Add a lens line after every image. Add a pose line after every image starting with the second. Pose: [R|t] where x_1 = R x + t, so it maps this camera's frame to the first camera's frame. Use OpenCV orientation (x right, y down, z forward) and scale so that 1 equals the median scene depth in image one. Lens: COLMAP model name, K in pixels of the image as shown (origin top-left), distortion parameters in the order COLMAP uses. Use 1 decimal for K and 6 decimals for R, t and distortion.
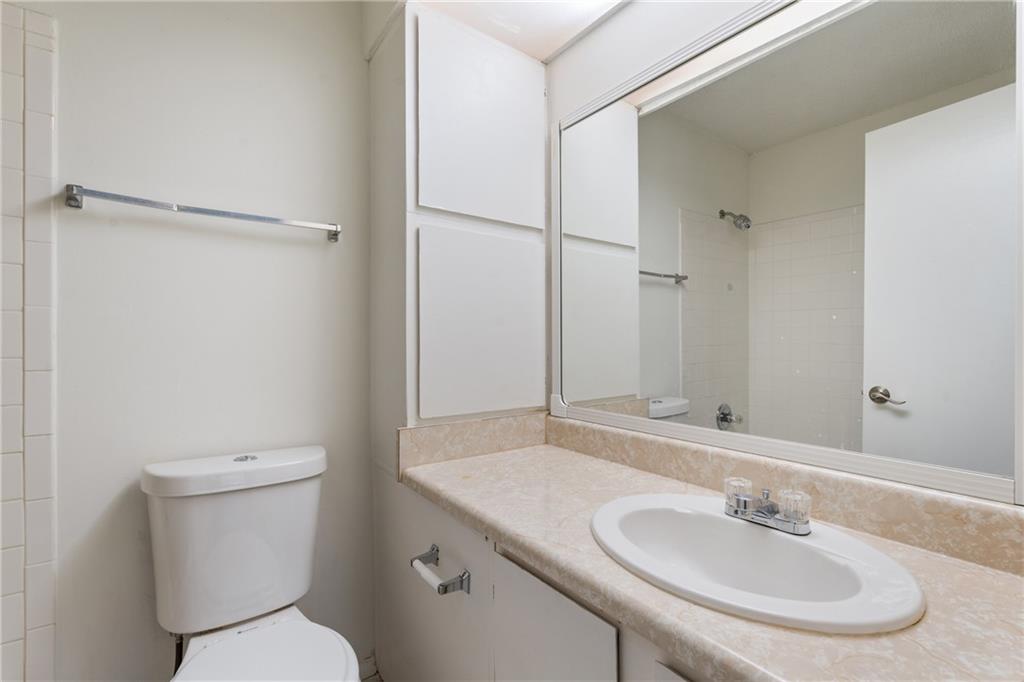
lens RADIAL K [[448.2, 0, 516.2], [0, 448.2, 343.7], [0, 0, 1]] dist [-0.005623, 0.000210]
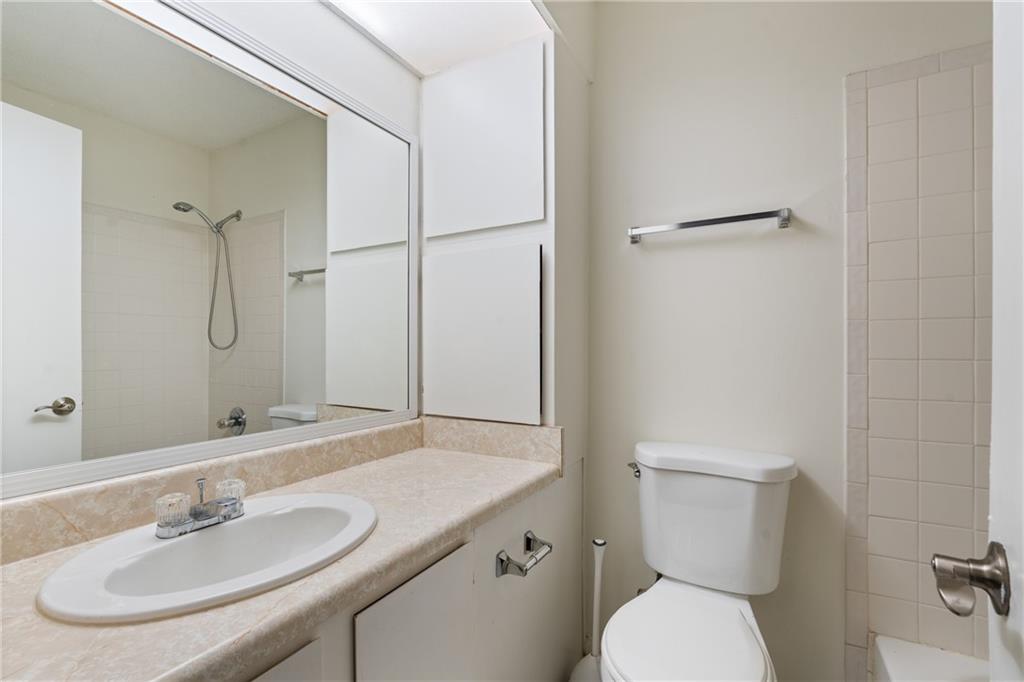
lens RADIAL K [[448.2, 0, 516.2], [0, 448.2, 343.6], [0, 0, 1]] dist [-0.005623, 0.000210]
pose [[-0.405443, -0.004565, 0.914109, -0.790595], [-0.014802, 0.999889, -0.001571, -0.018662], [-0.914000, -0.014168, -0.405466, 0.970852]]
